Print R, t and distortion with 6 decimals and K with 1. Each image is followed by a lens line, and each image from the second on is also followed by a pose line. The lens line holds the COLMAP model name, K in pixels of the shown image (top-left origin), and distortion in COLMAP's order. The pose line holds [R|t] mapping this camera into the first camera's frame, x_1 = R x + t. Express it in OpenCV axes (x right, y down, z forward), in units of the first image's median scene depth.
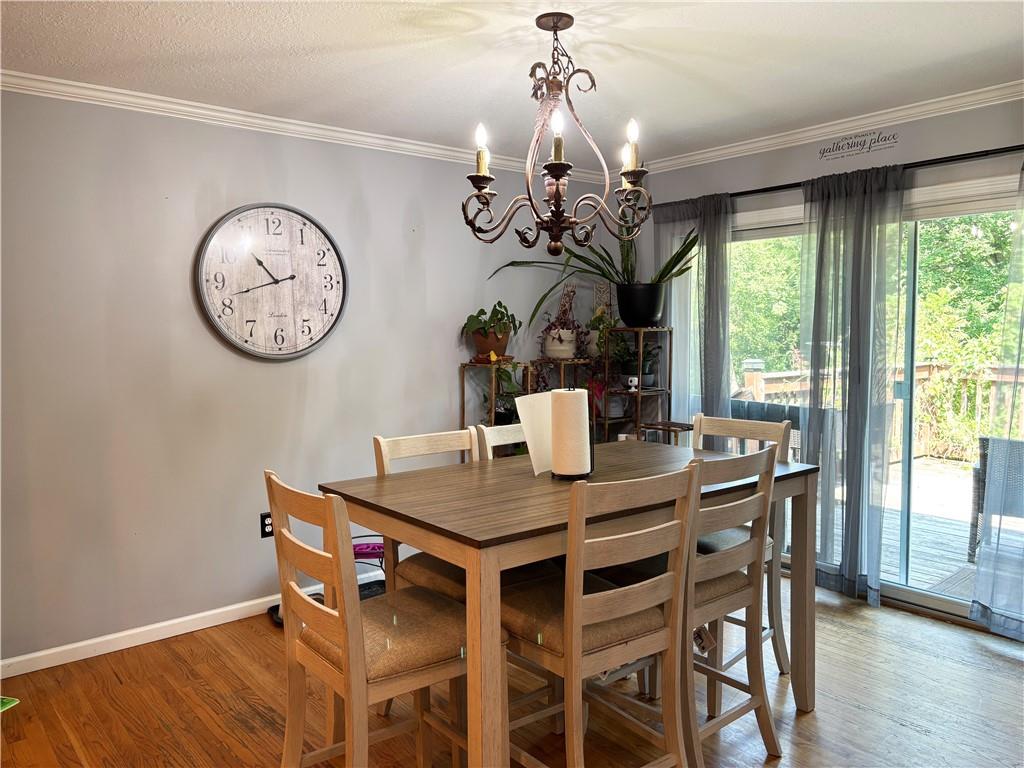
lens RADIAL K [[773.0, 0, 508.9], [0, 773.0, 386.6], [0, 0, 1]] dist [0.035356, -0.017766]
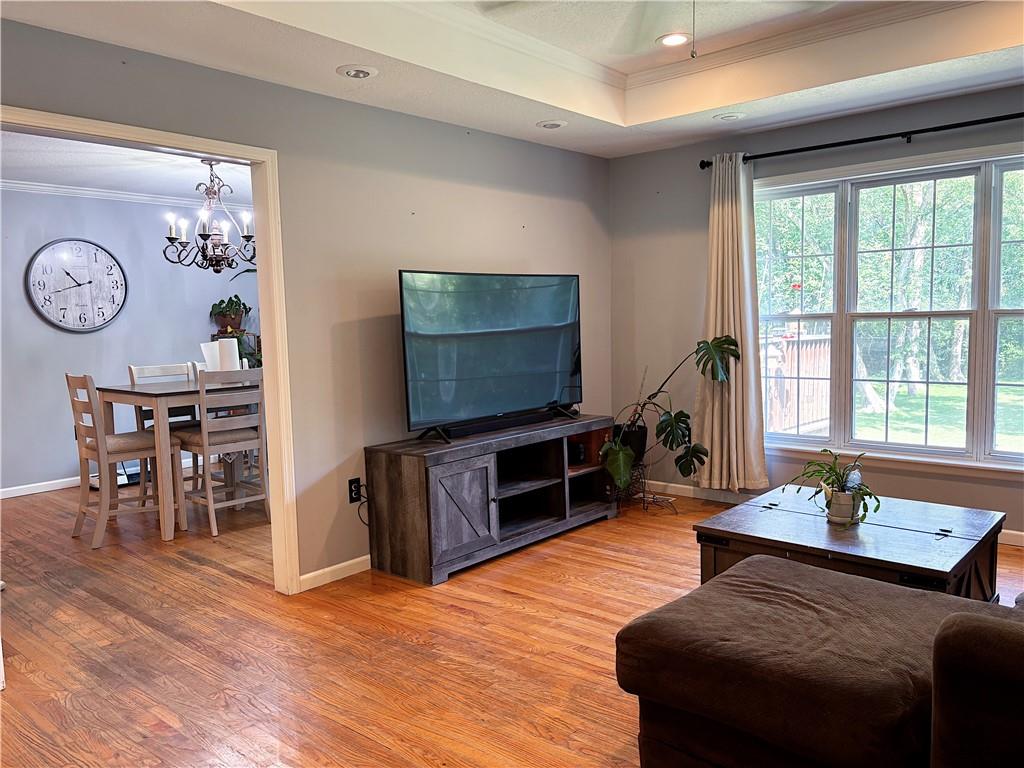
lens RADIAL K [[773.0, 0, 515.7], [0, 773.0, 384.2], [0, 0, 1]] dist [0.035356, -0.017766]
pose [[0.985192, -0.032323, 0.168381, 0.328340], [0.030471, 0.999443, 0.013573, 0.081843], [-0.168726, -0.008241, 0.985629, -0.797418]]
